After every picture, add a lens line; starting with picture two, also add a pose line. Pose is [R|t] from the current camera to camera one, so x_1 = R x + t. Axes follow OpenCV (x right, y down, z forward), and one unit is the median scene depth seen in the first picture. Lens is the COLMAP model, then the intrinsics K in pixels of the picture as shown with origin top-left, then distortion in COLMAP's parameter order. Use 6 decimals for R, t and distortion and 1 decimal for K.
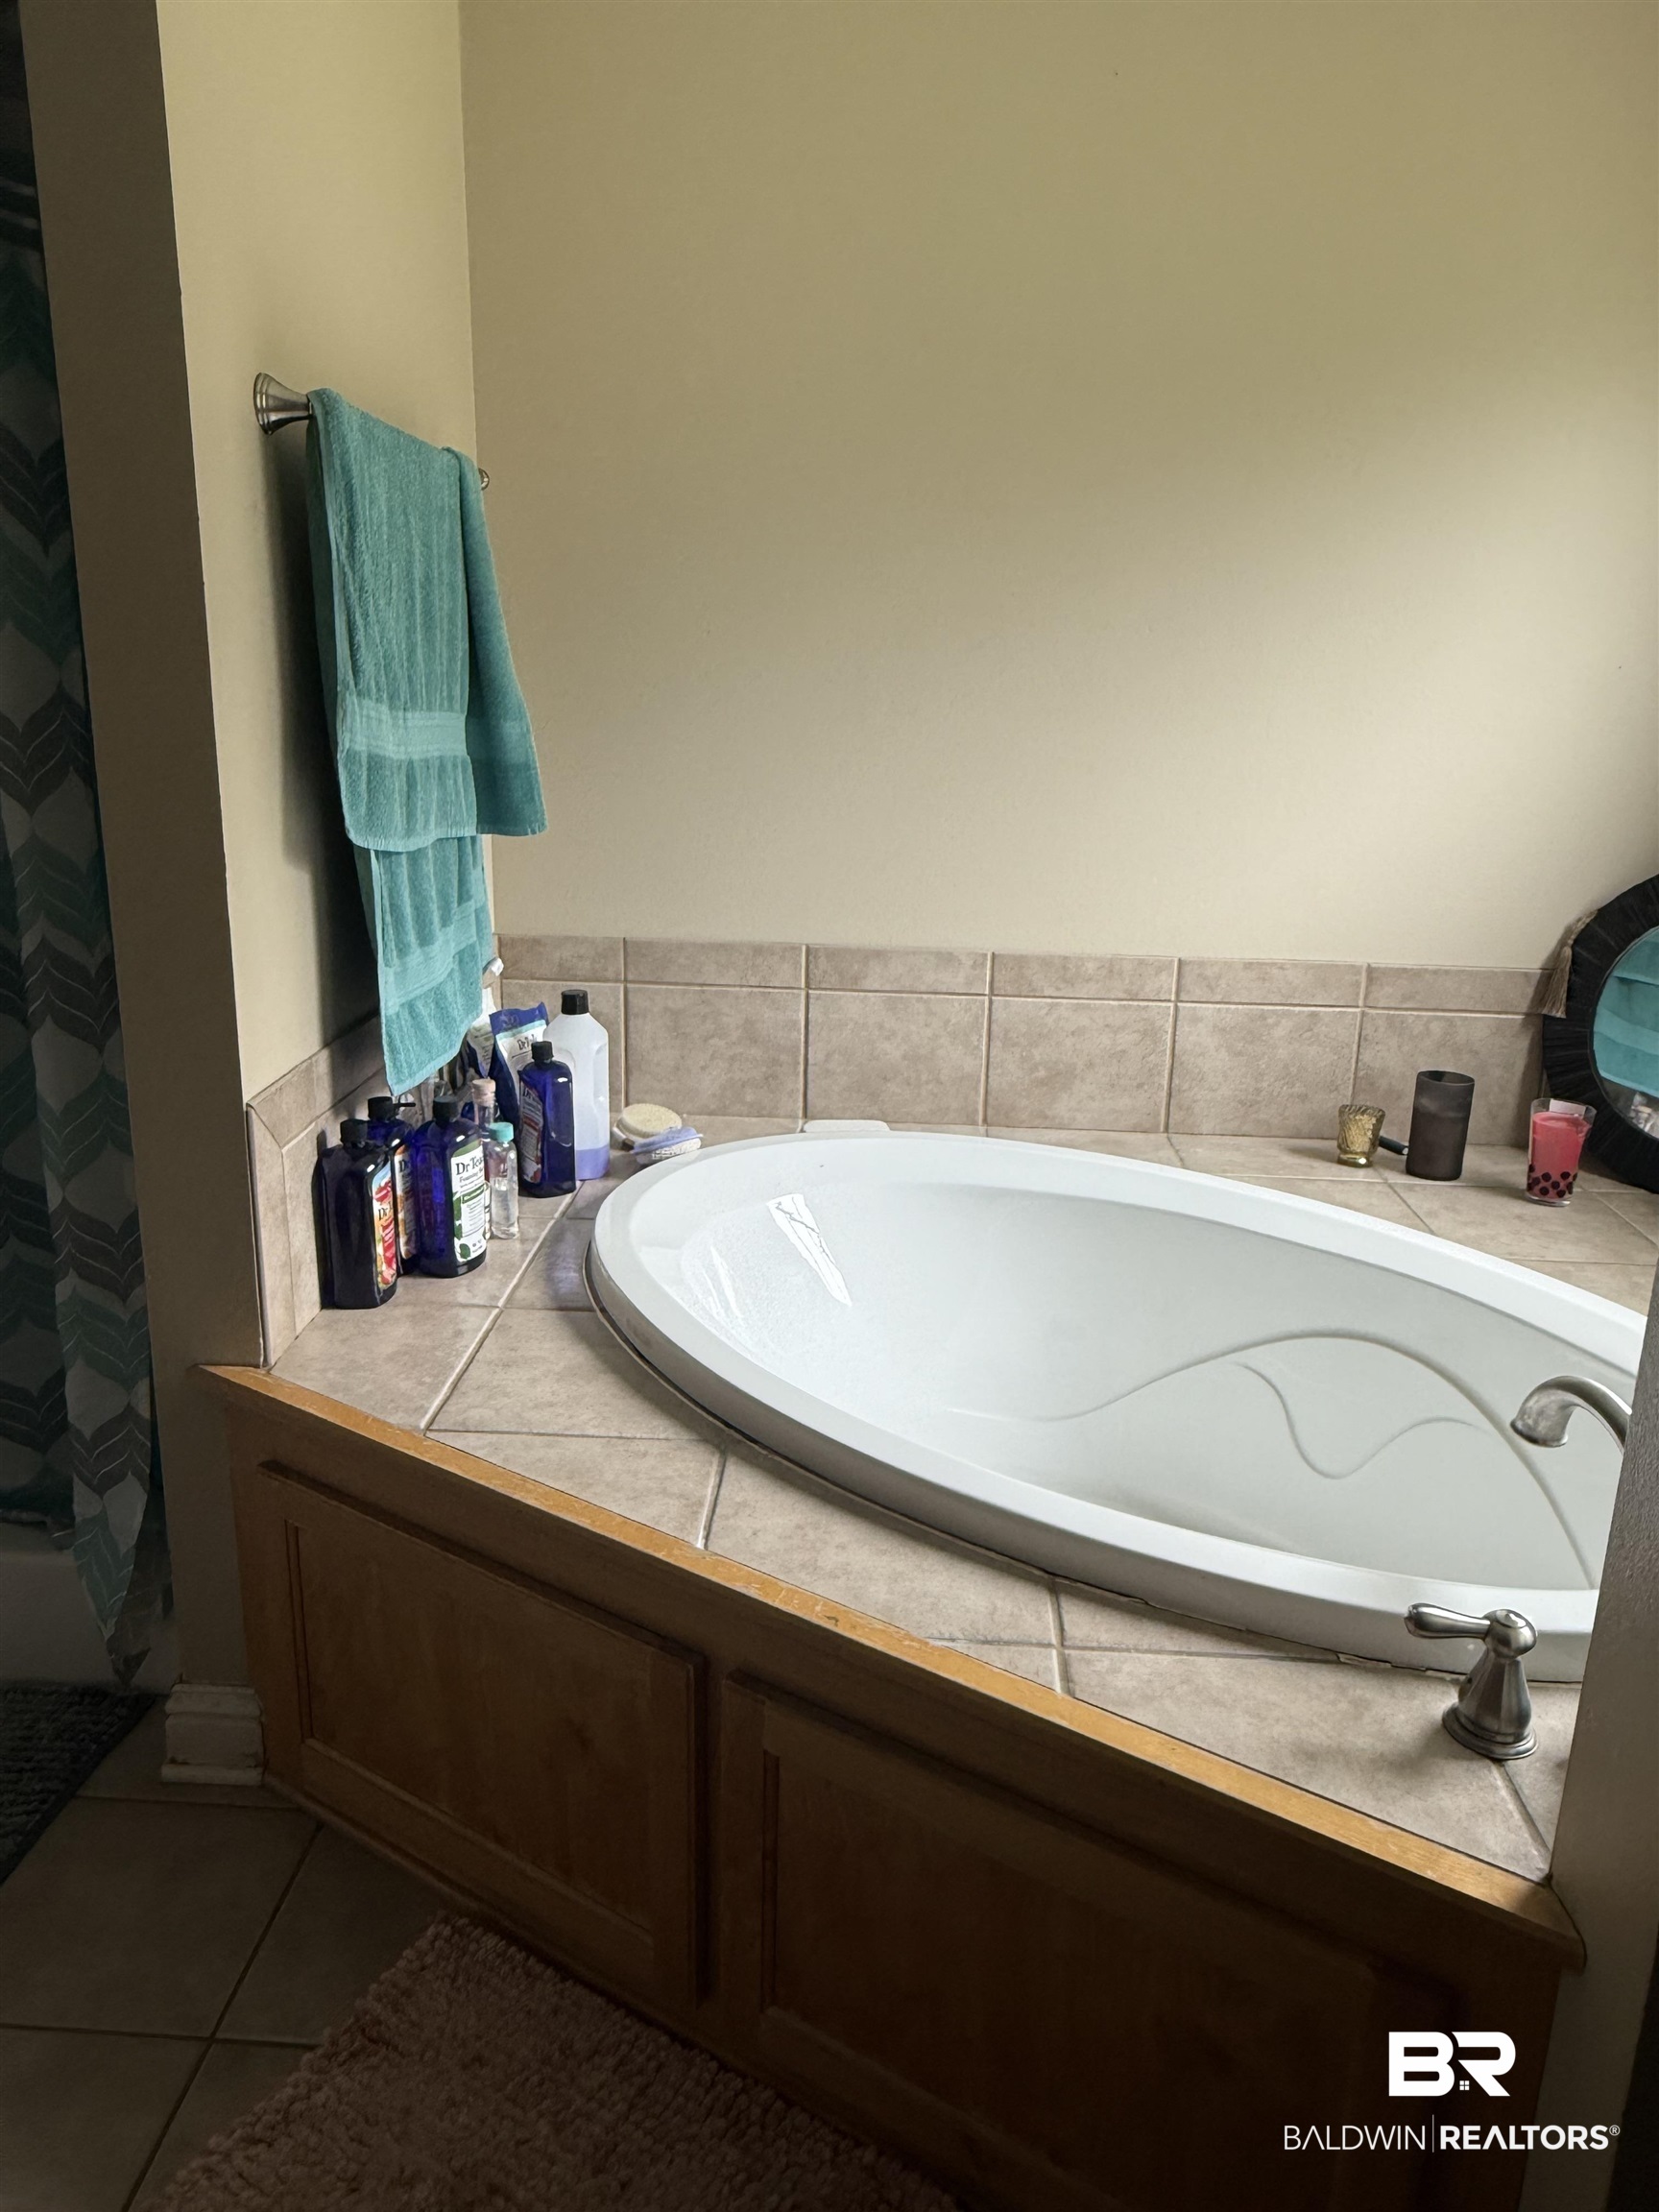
lens RADIAL K [[1549.4, 0, 823.5], [0, 1549.4, 1100.0], [0, 0, 1]] dist [-0.004272, -0.002242]
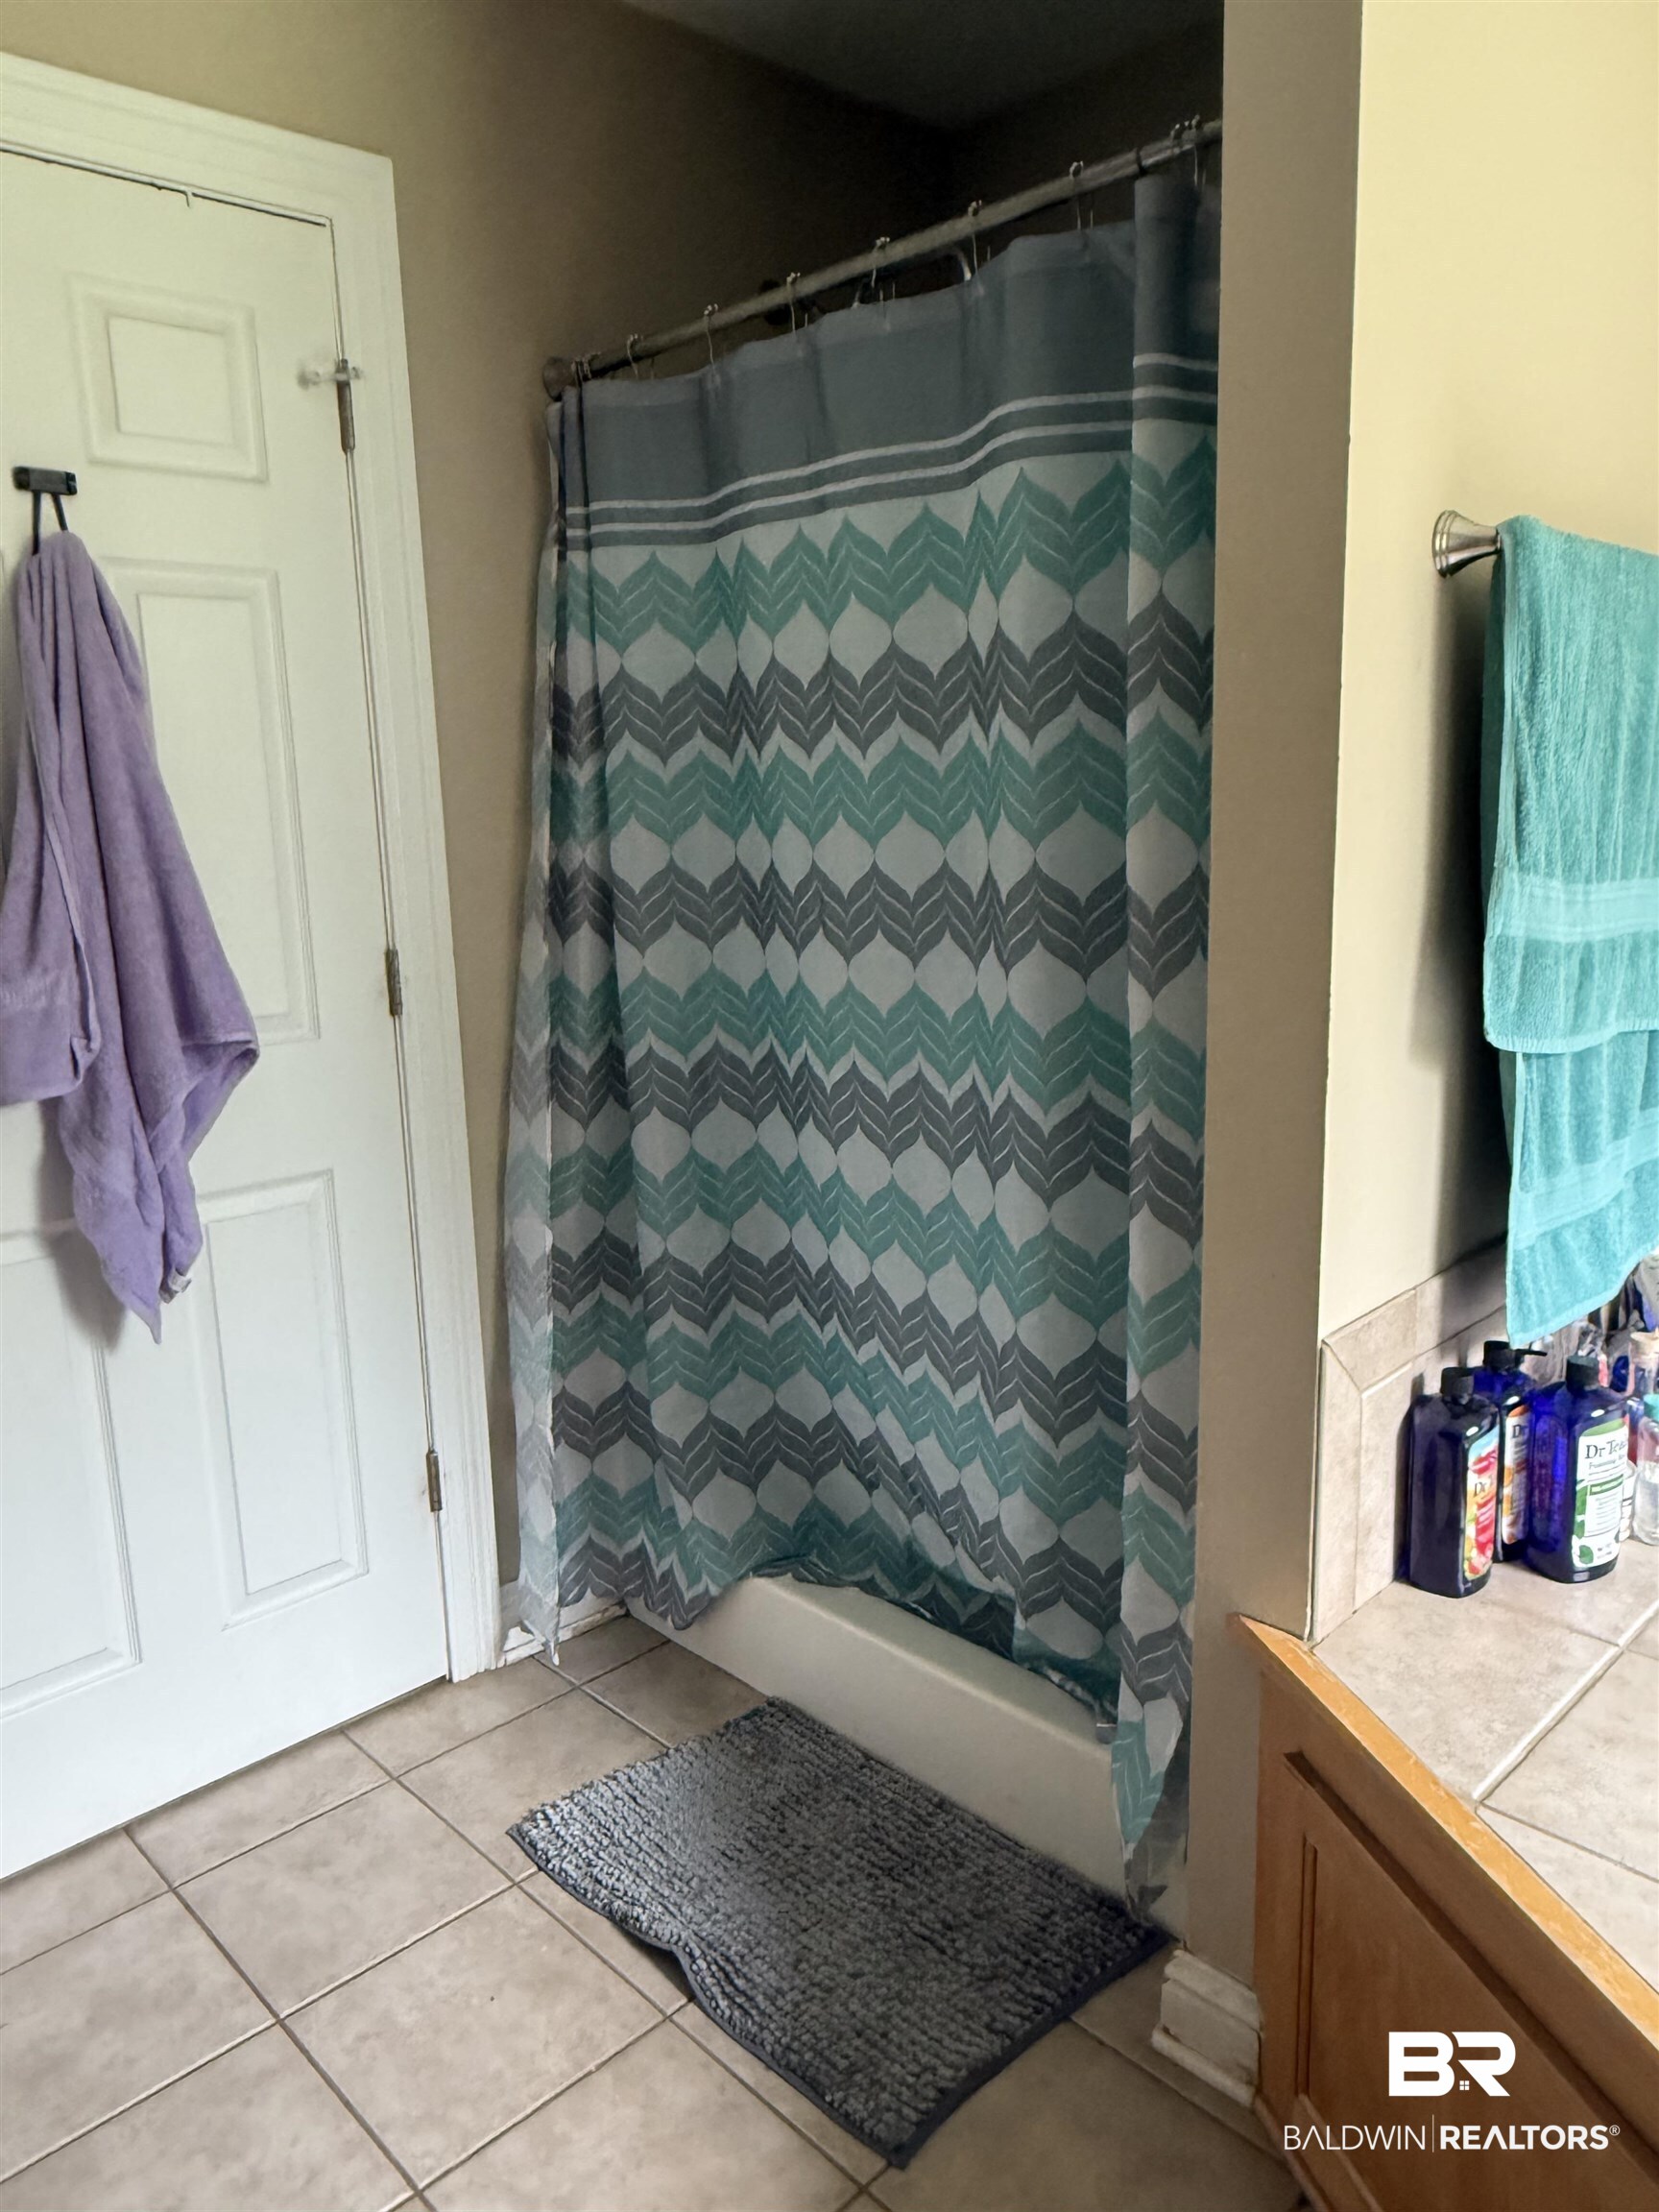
lens RADIAL K [[1549.4, 0, 823.5], [0, 1549.4, 1100.0], [0, 0, 1]] dist [-0.004272, -0.002242]
pose [[0.727495, 0.086380, -0.680653, 0.002767], [-0.136973, 0.990358, -0.020715, -0.065565], [0.672301, 0.108301, 0.732313, 0.141720]]
